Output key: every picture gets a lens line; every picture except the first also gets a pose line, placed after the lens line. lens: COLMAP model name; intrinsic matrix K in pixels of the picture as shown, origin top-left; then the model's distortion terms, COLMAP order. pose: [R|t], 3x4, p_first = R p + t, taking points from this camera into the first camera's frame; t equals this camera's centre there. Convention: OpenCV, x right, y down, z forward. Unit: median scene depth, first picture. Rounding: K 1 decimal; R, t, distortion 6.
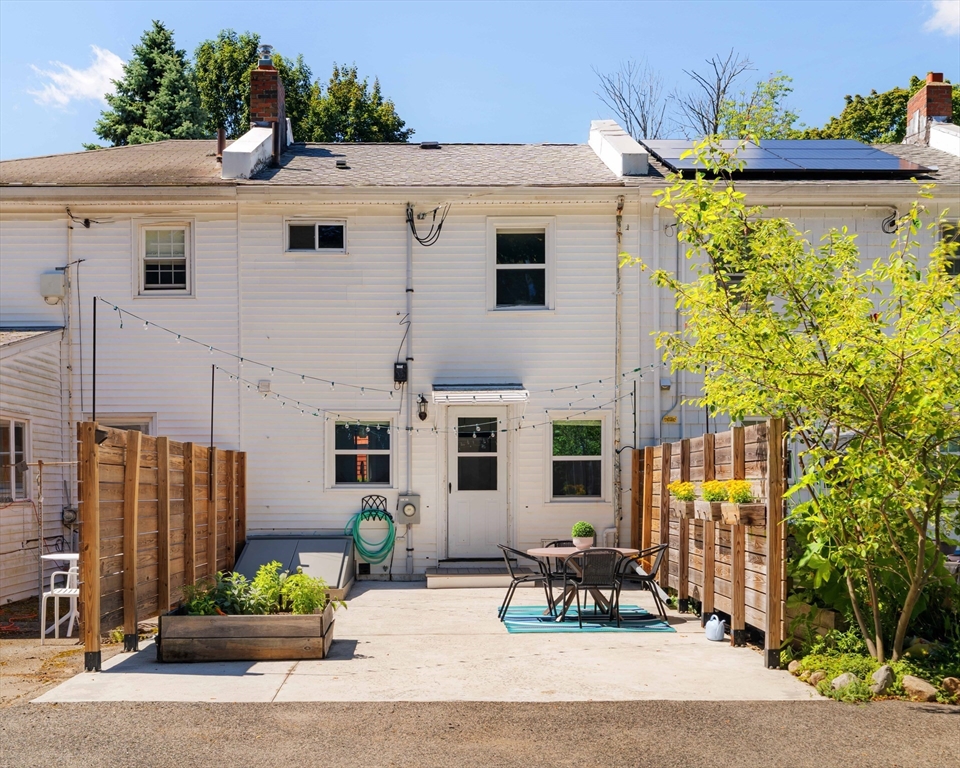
lens RADIAL K [[1390.6, 0, 480.7], [0, 1390.6, 386.8], [0, 0, 1]] dist [-0.007519, 0.000000]
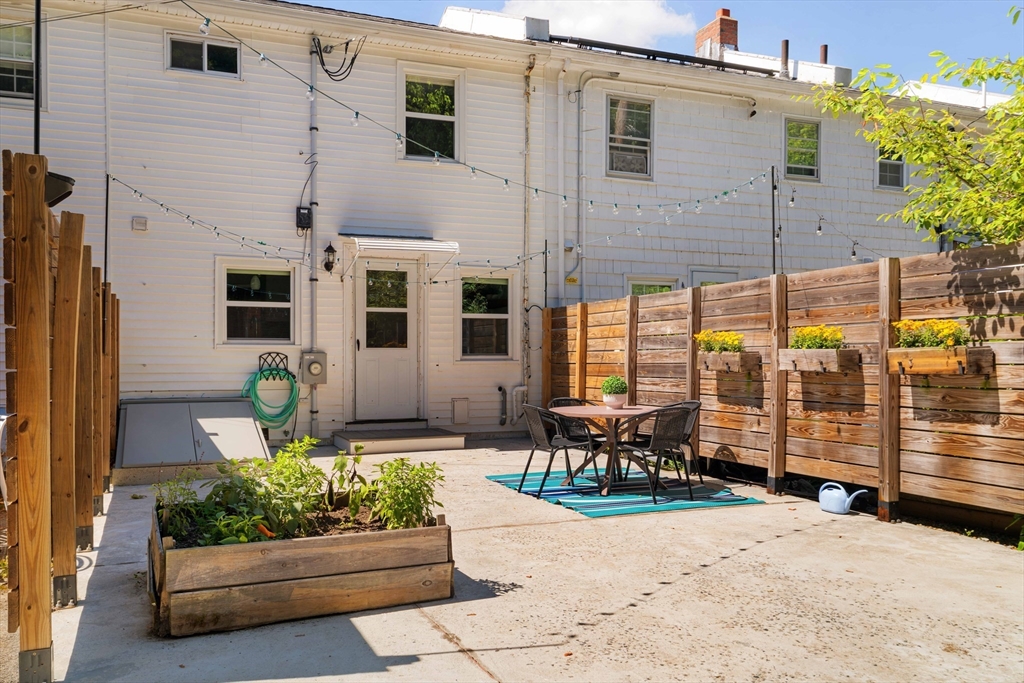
lens RADIAL K [[868.7, 0, 511.0], [0, 868.7, 337.6], [0, 0, 1]] dist [-0.011049, 0.010117]
pose [[0.918465, 0.013304, 0.395279, -0.157611], [-0.028610, 0.999051, 0.032852, 0.045705], [-0.394467, -0.041482, 0.917973, 0.425716]]
